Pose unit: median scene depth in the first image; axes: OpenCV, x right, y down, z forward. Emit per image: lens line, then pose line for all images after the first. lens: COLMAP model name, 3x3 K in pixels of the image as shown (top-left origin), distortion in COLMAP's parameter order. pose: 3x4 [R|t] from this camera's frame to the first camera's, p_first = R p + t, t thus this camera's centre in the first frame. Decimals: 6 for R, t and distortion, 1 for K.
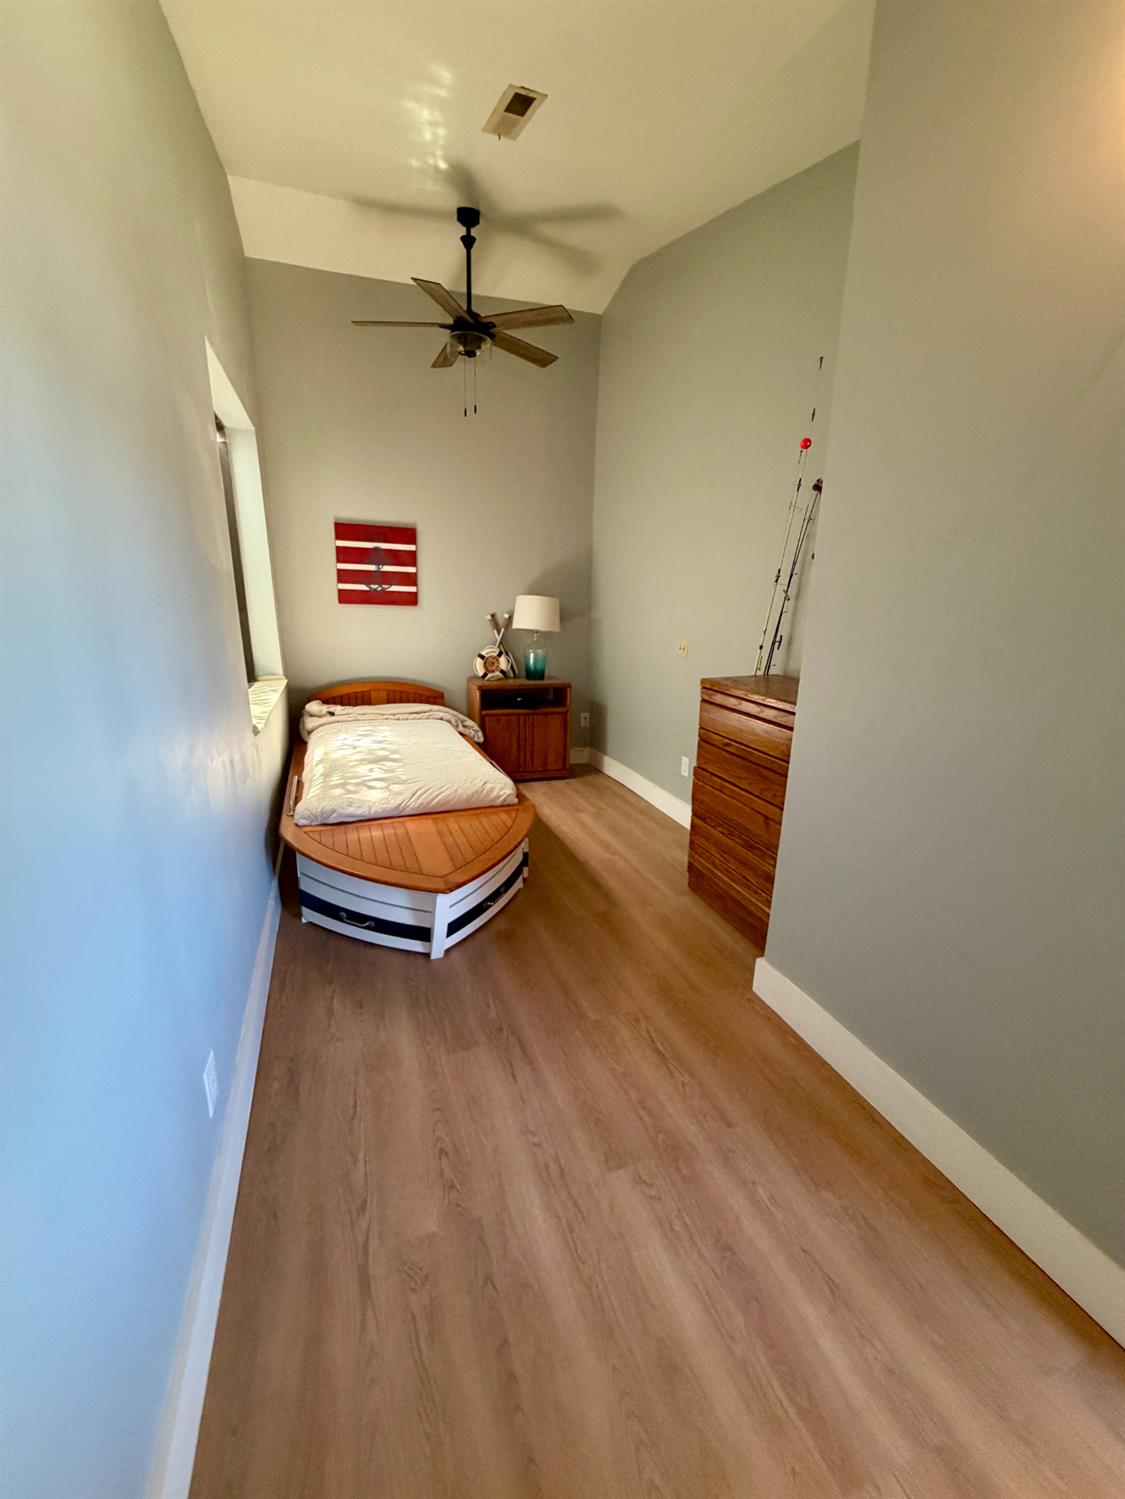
lens RADIAL K [[598.1, 0, 560.4], [0, 598.1, 748.0], [0, 0, 1]] dist [-0.002385, -0.000460]
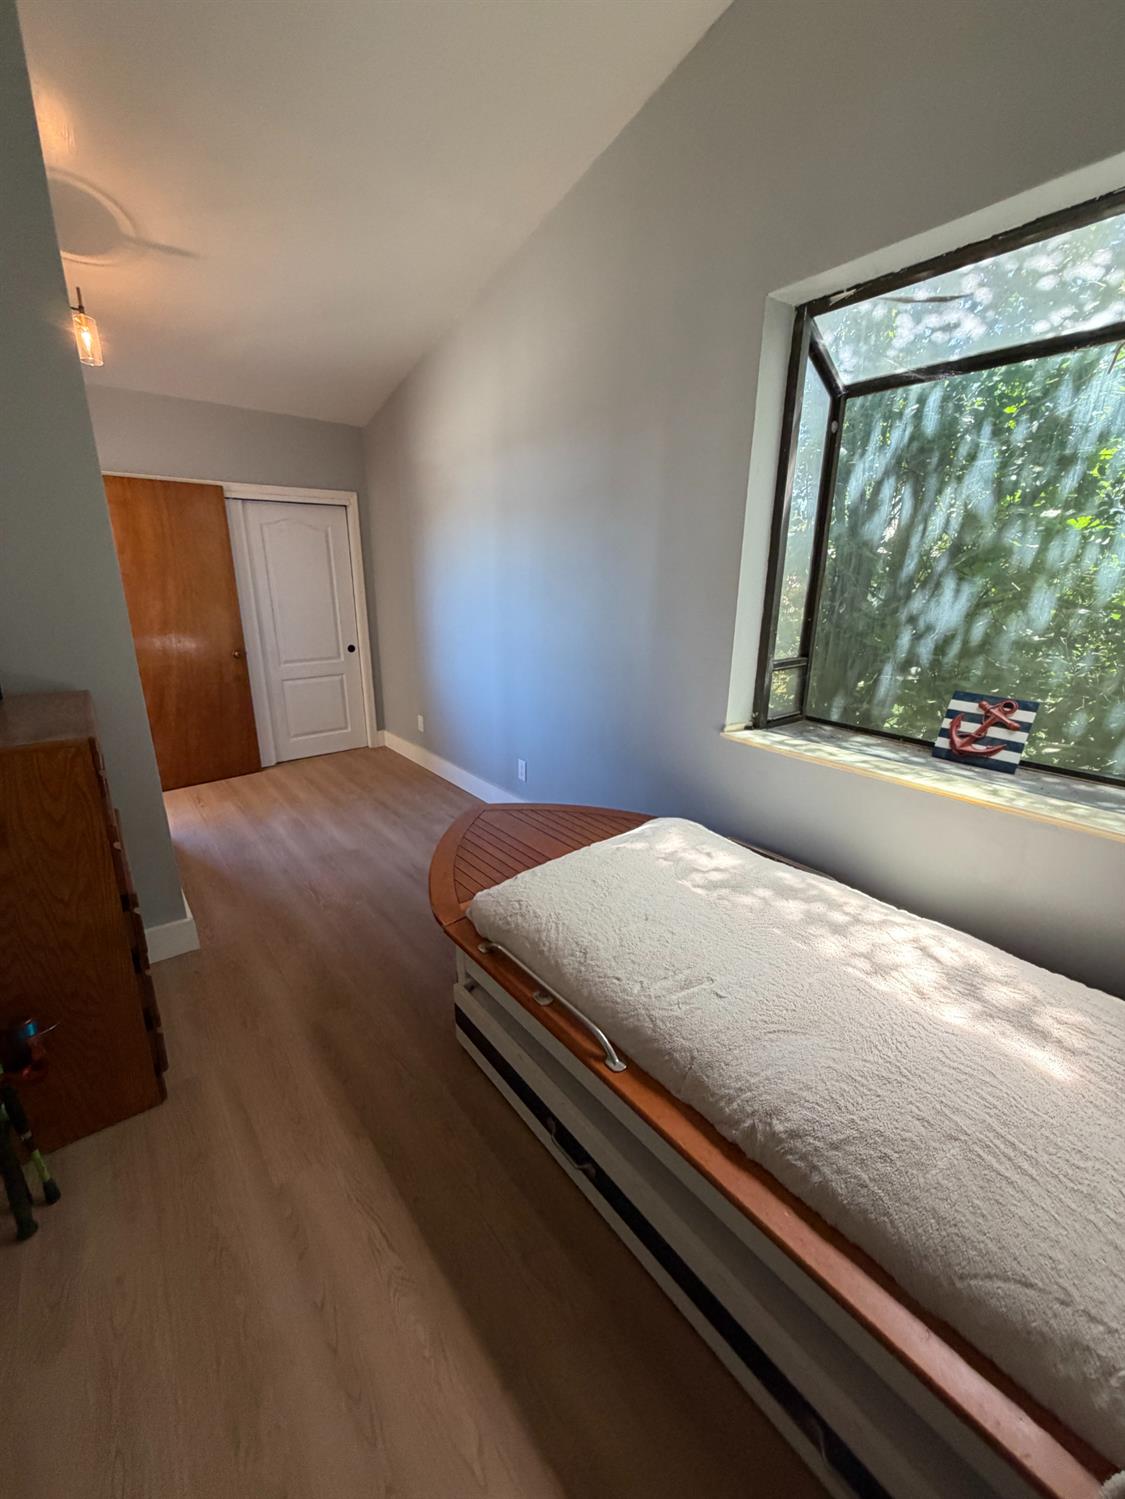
lens RADIAL K [[598.1, 0, 560.2], [0, 598.1, 748.1], [0, 0, 1]] dist [-0.002385, -0.000460]
pose [[-0.949758, 0.055160, -0.308087, 0.030319], [-0.112897, 0.857704, 0.501596, -0.665375], [0.291915, 0.511177, -0.808384, 2.482752]]
